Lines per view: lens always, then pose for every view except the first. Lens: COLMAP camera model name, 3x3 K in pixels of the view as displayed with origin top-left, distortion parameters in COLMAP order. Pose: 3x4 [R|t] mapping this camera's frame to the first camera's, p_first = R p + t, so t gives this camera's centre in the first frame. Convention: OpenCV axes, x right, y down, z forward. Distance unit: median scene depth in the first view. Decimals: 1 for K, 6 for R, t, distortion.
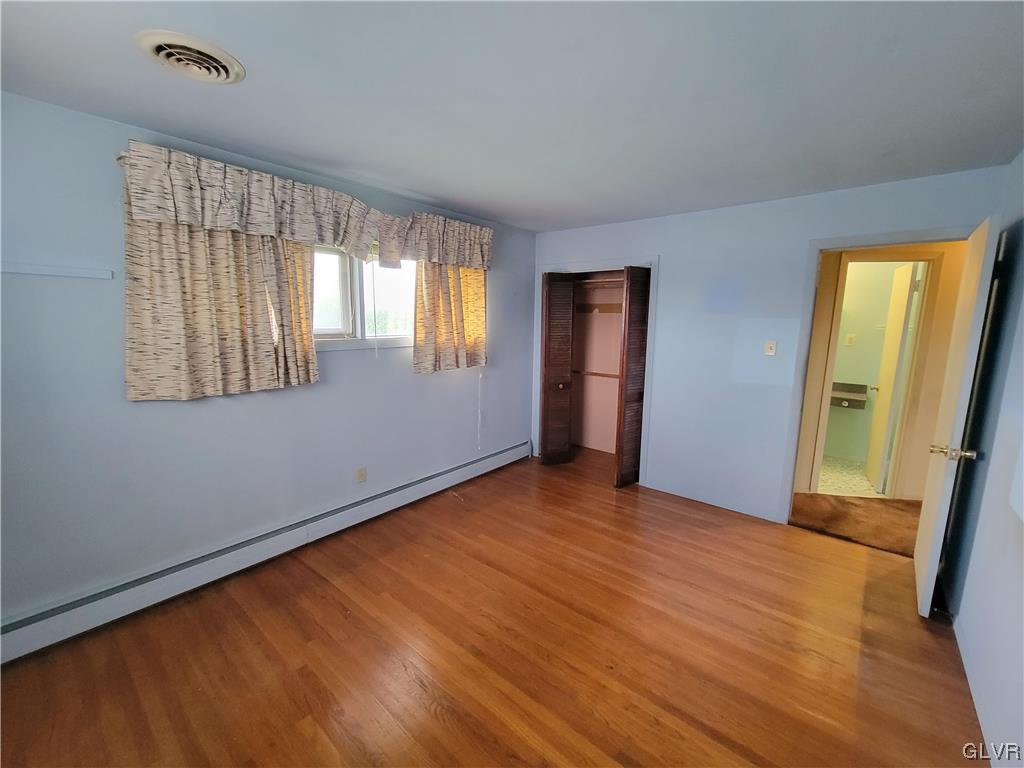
lens RADIAL K [[413.3, 0, 512.9], [0, 413.3, 382.2], [0, 0, 1]] dist [-0.000095, -0.000062]
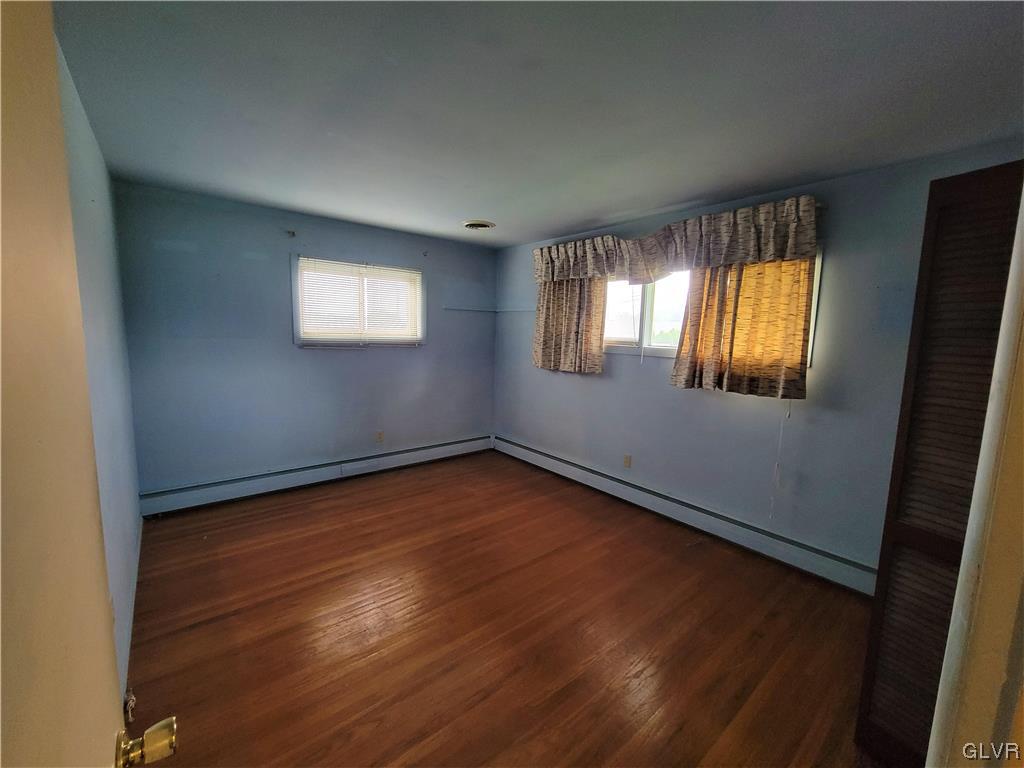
lens RADIAL K [[413.3, 0, 512.9], [0, 413.3, 382.2], [0, 0, 1]] dist [-0.000095, -0.000062]
pose [[-0.176764, 0.112896, -0.977757, 0.971705], [-0.176801, 0.973600, 0.144379, -0.127402], [0.968244, 0.198389, -0.152137, 0.963647]]
